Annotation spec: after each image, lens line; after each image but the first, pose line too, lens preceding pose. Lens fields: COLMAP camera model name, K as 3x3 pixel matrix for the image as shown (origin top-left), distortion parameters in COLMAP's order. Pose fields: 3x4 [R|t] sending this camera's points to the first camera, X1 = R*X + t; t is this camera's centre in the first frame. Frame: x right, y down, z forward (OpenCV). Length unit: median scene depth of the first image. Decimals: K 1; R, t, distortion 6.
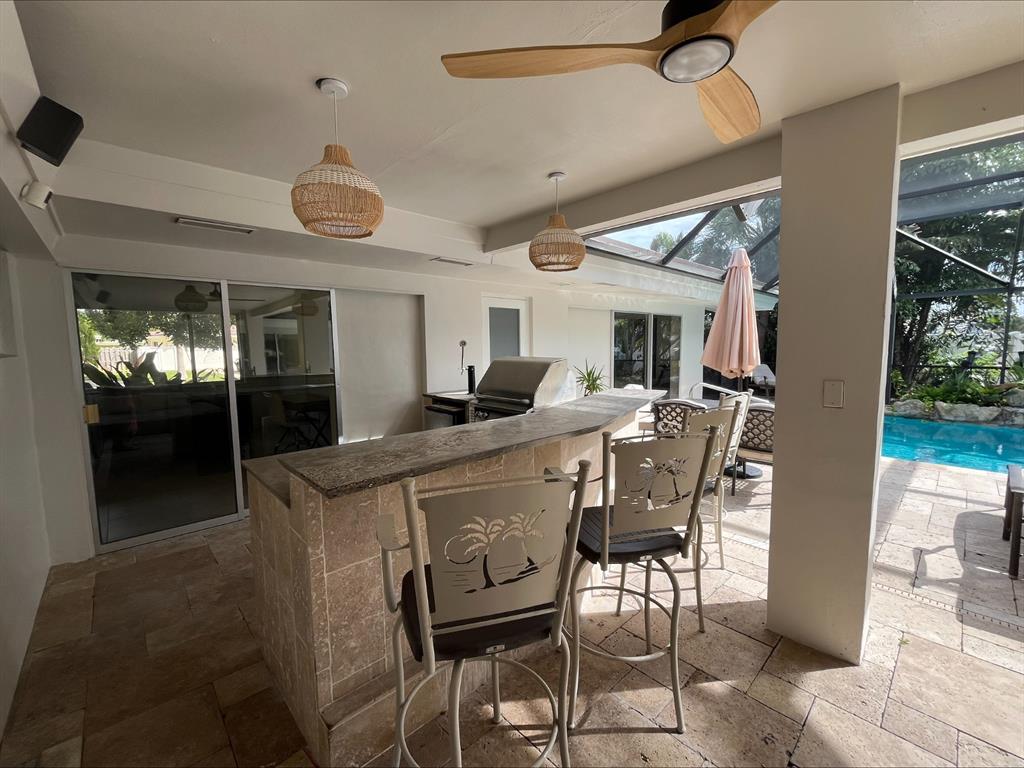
lens RADIAL K [[428.3, 0, 509.7], [0, 428.3, 384.7], [0, 0, 1]] dist [0.000855, 0.000017]
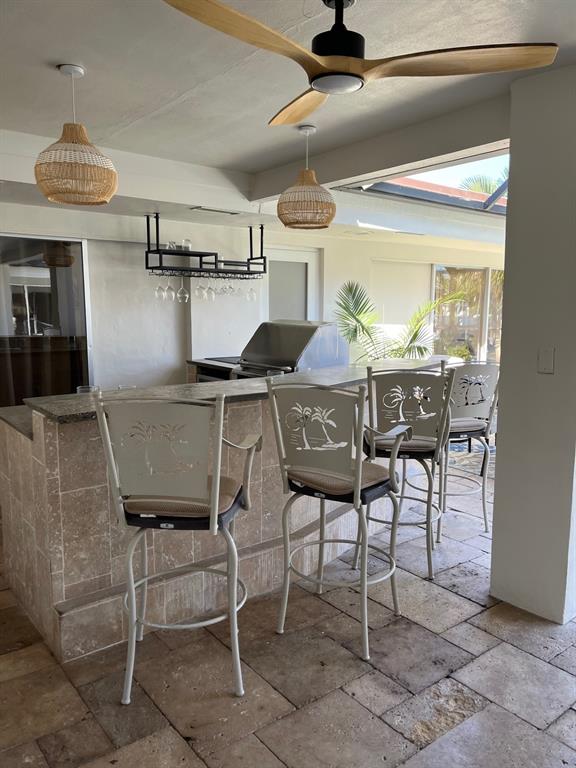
lens RADIAL K [[591.7, 0, 287.9], [0, 591.7, 387.5], [0, 0, 1]] dist [0.045749, -0.011286]
pose [[0.995819, 0.030178, -0.086223, 0.327525], [-0.026189, 0.998550, 0.047025, 0.043926], [0.087517, -0.044571, 0.995165, -0.573595]]
